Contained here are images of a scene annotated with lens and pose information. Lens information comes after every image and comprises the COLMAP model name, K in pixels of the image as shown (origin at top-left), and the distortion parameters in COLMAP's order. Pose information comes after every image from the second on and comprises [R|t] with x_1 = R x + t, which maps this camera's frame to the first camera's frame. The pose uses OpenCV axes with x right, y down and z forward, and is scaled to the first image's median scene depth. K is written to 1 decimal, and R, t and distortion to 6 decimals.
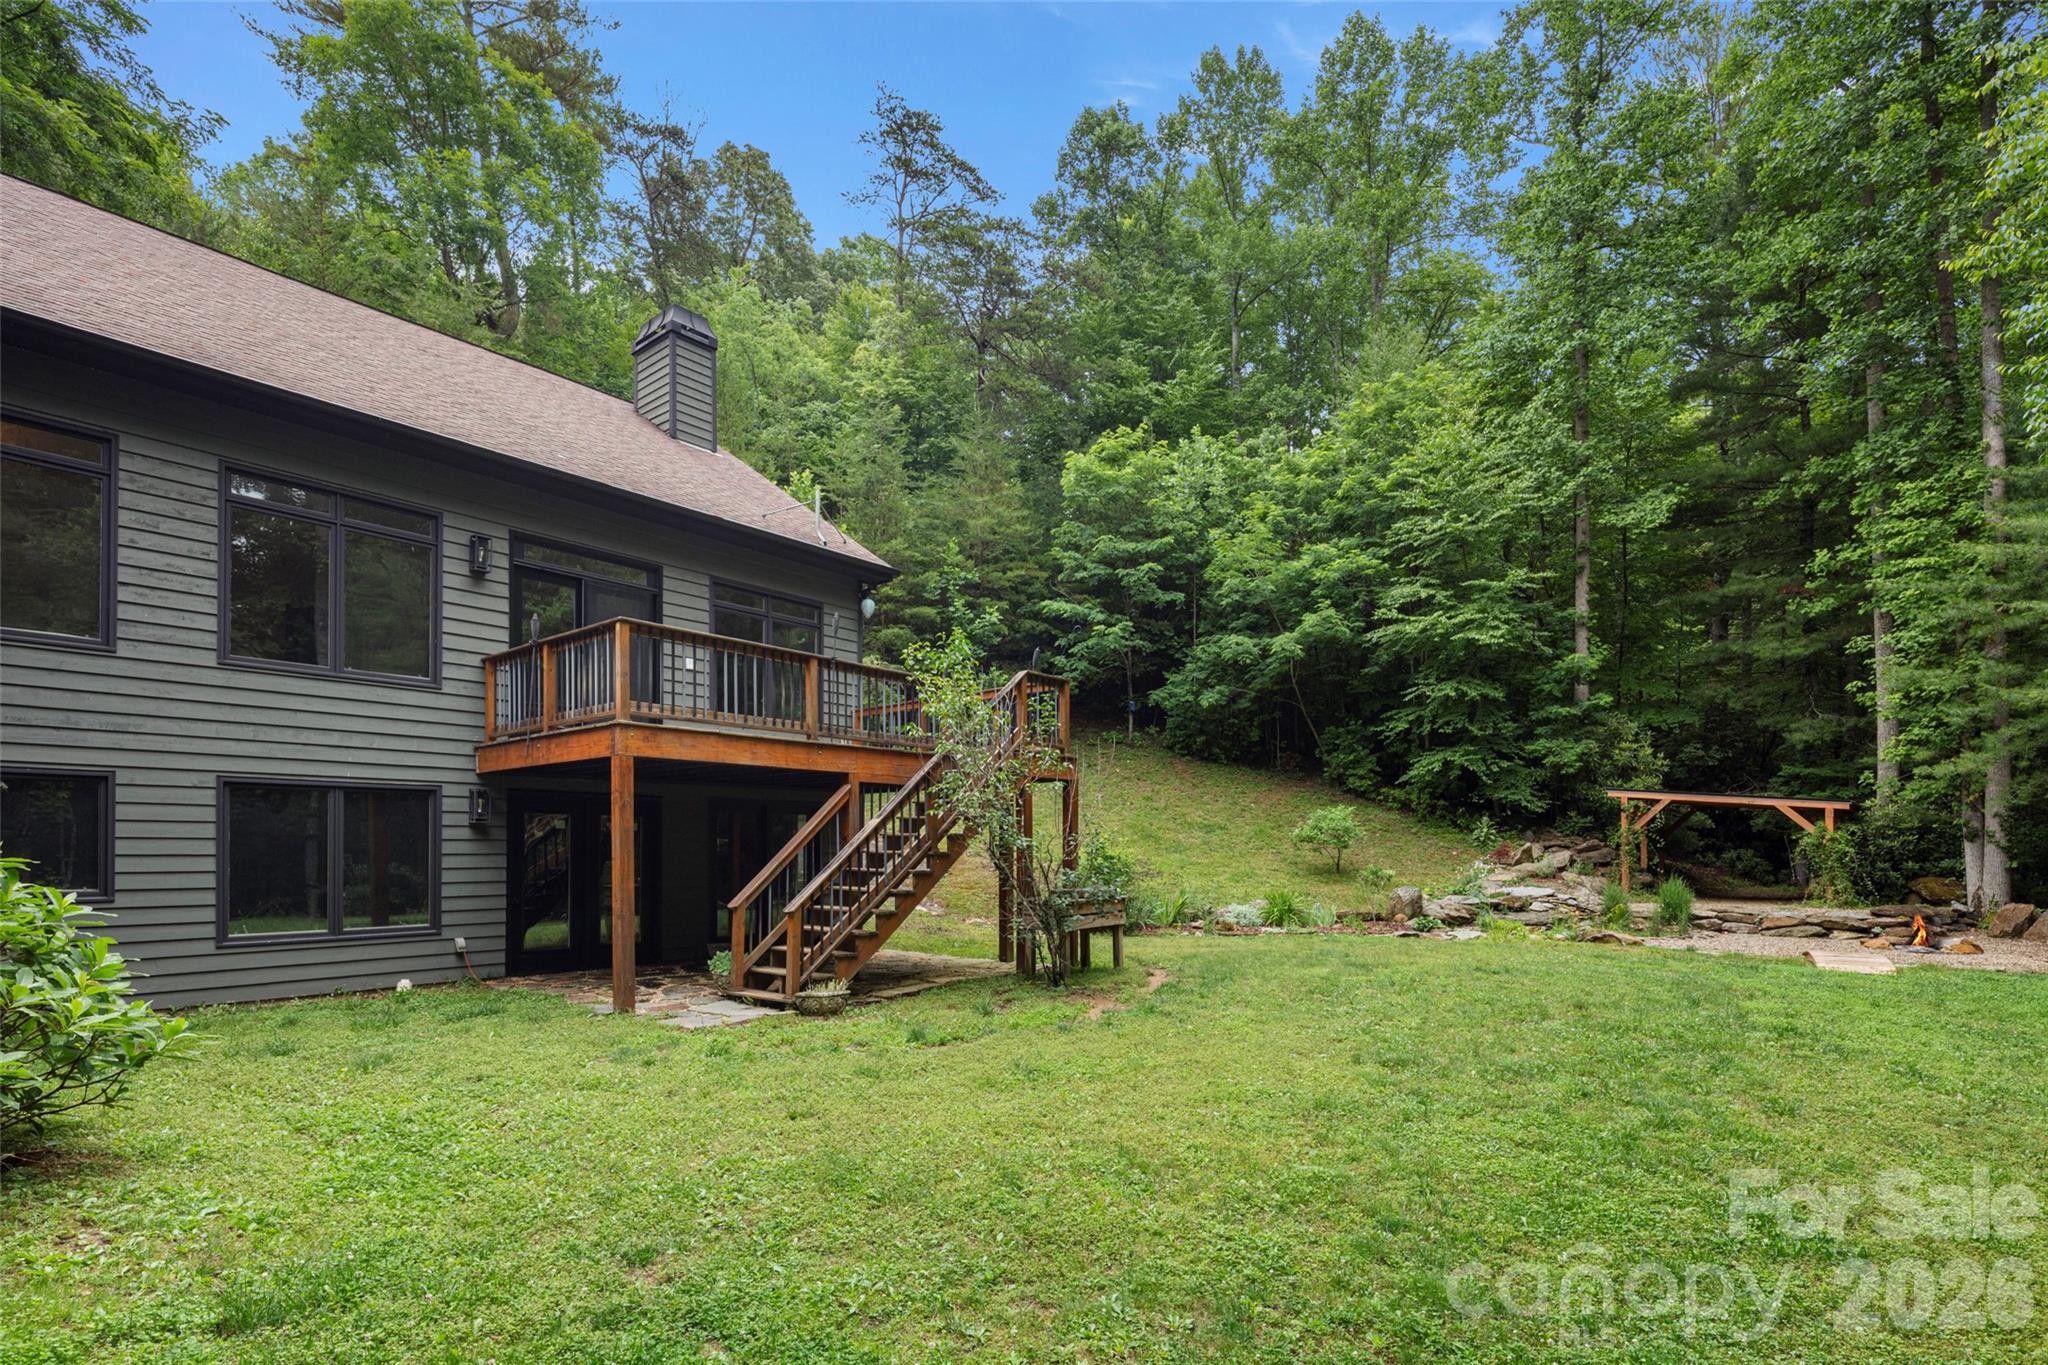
lens RADIAL K [[992.1, 0, 1032.2], [0, 992.1, 843.2], [0, 0, 1]] dist [0.005825, -0.004796]
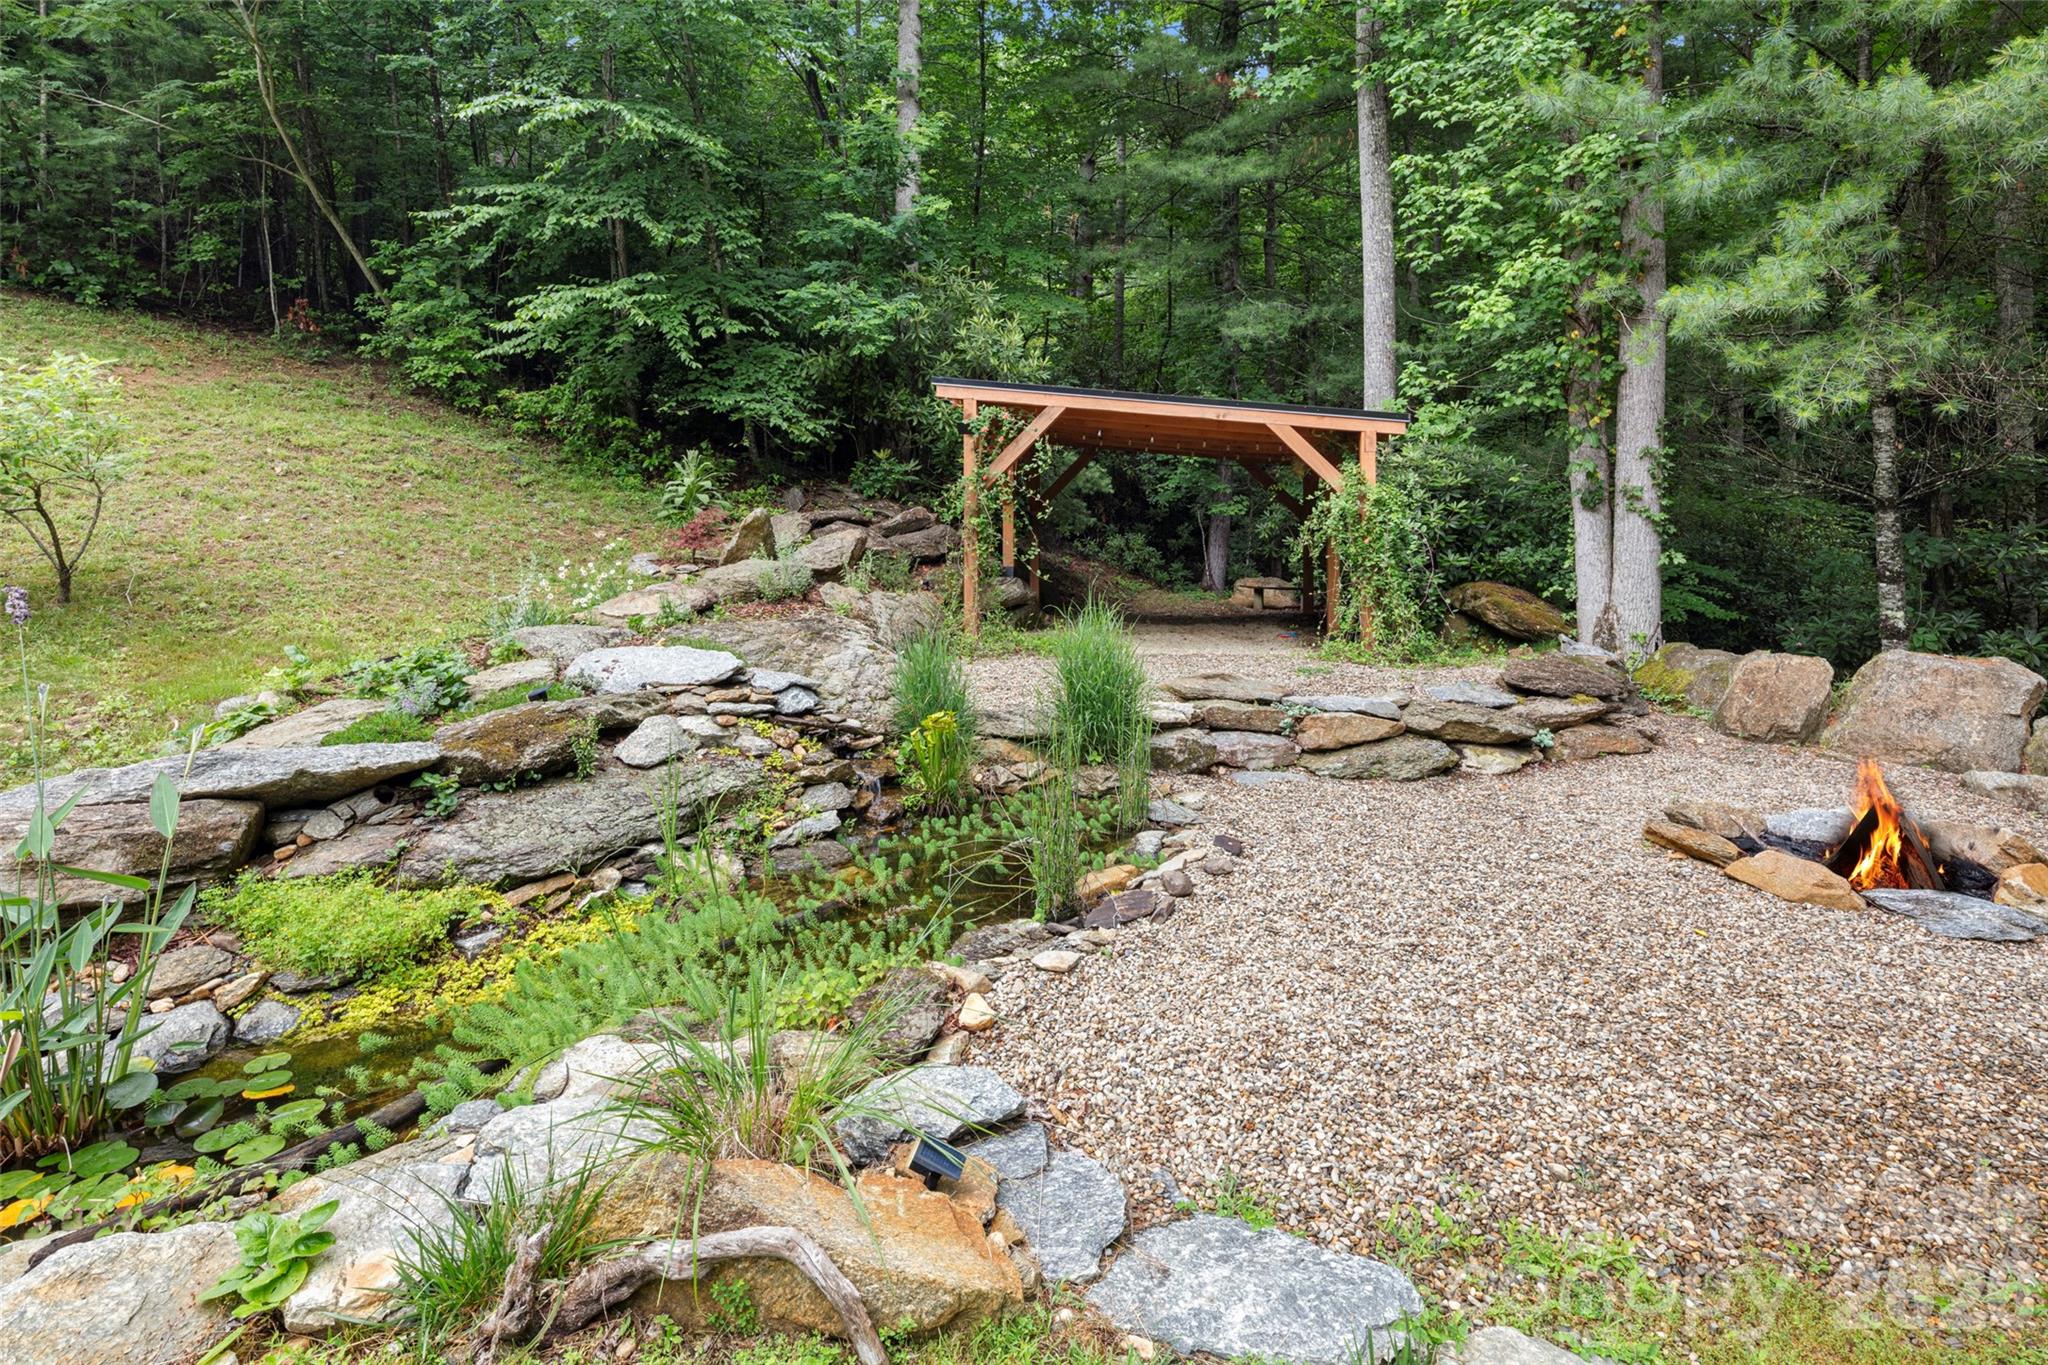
lens RADIAL K [[992.1, 0, 1034.2], [0, 992.1, 535.2], [0, 0, 1]] dist [0.005825, -0.004796]
pose [[0.834061, 0.005509, 0.551645, 0.386713], [-0.006304, 0.999980, -0.000455, 0.010282], [-0.551636, -0.003098, 0.834079, 0.634078]]
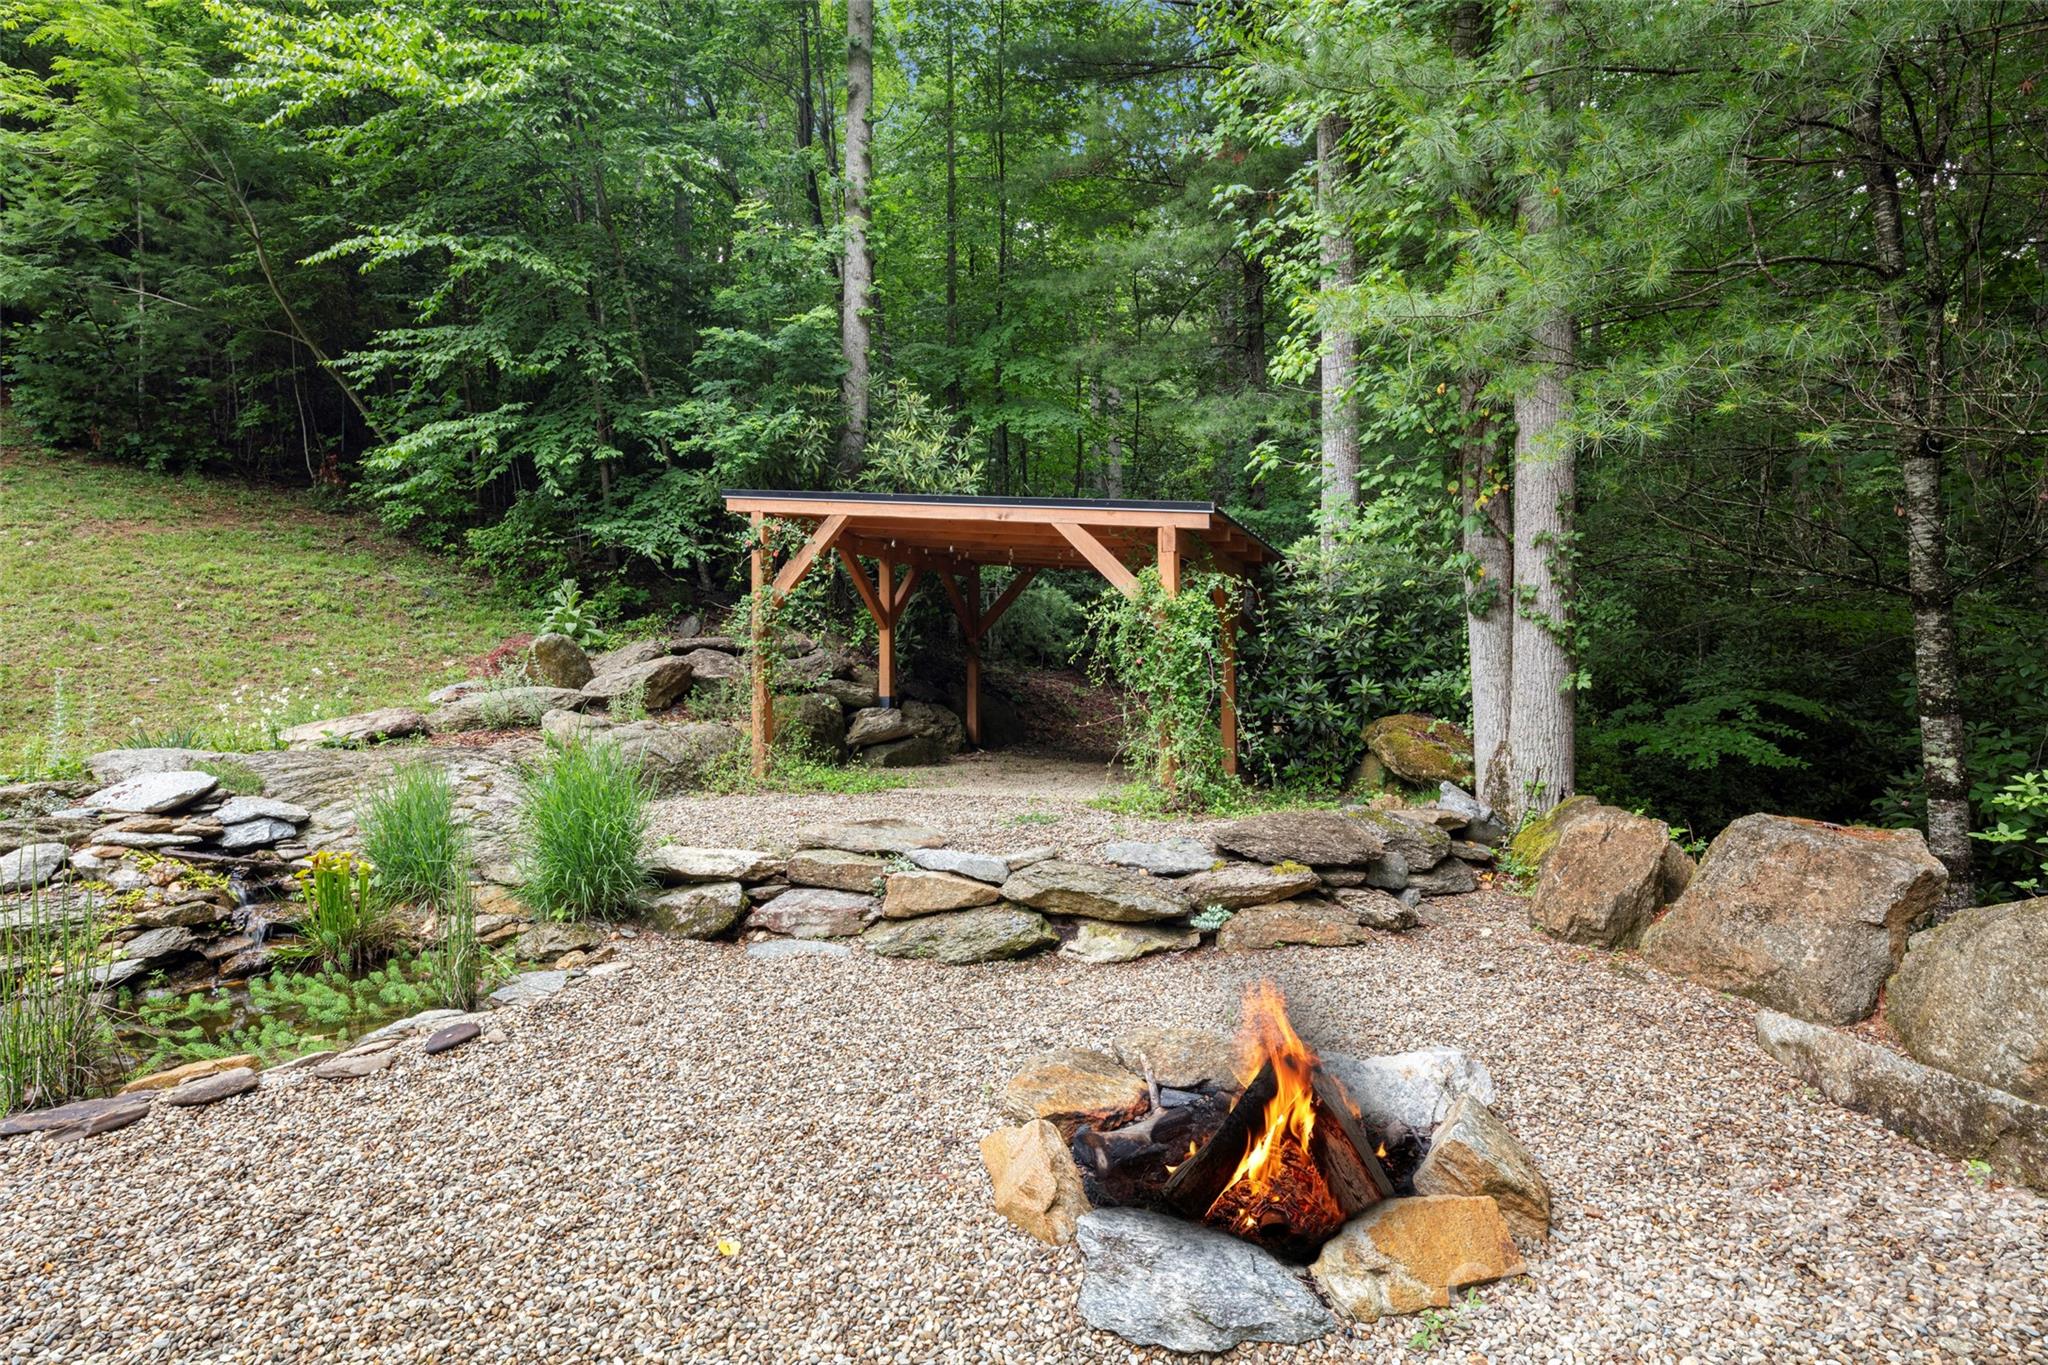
lens RADIAL K [[992.1, 0, 1034.0], [0, 992.1, 671.3], [0, 0, 1]] dist [0.005825, -0.004796]
pose [[0.944978, 0.001036, 0.327134, 0.567701], [-0.000162, 0.999996, -0.002700, 0.015518], [-0.327135, 0.002498, 0.944974, 0.601305]]
